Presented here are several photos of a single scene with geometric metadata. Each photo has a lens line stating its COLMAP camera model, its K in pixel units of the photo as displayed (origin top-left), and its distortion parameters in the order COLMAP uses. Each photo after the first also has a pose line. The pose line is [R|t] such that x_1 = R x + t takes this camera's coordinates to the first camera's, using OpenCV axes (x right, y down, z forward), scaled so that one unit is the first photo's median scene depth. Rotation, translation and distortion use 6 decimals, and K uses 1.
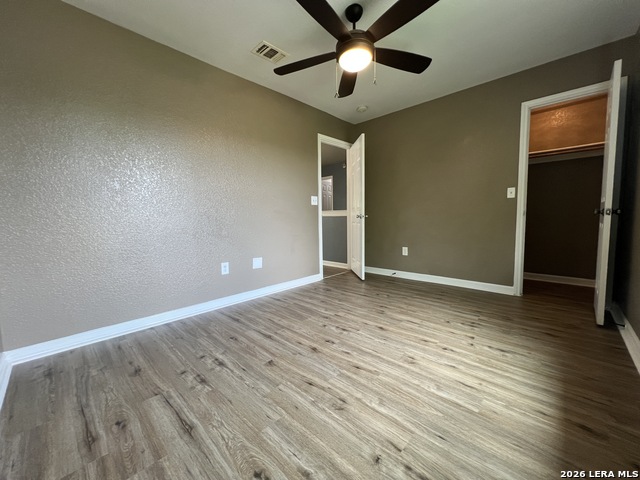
lens RADIAL K [[256.5, 0, 320.2], [0, 256.5, 236.5], [0, 0, 1]] dist [-0.001295, -0.000393]
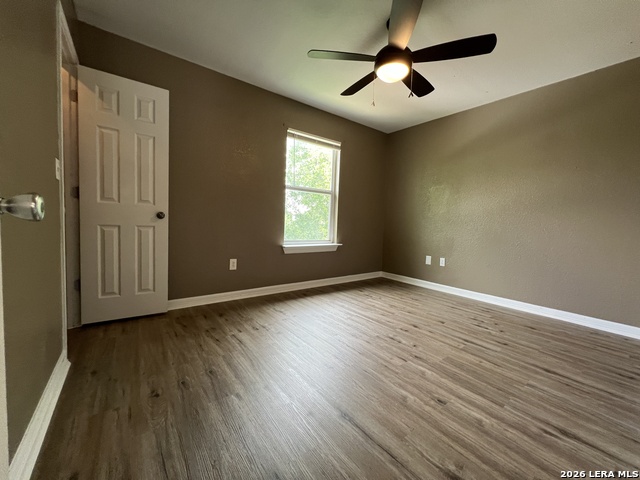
lens RADIAL K [[256.5, 0, 320.0], [0, 256.5, 239.1], [0, 0, 1]] dist [-0.001295, -0.000393]
pose [[-0.986485, -0.029071, 0.161250, 0.219195], [-0.006082, 0.989953, 0.141269, -0.150504], [-0.163737, 0.138379, -0.976750, 1.957666]]
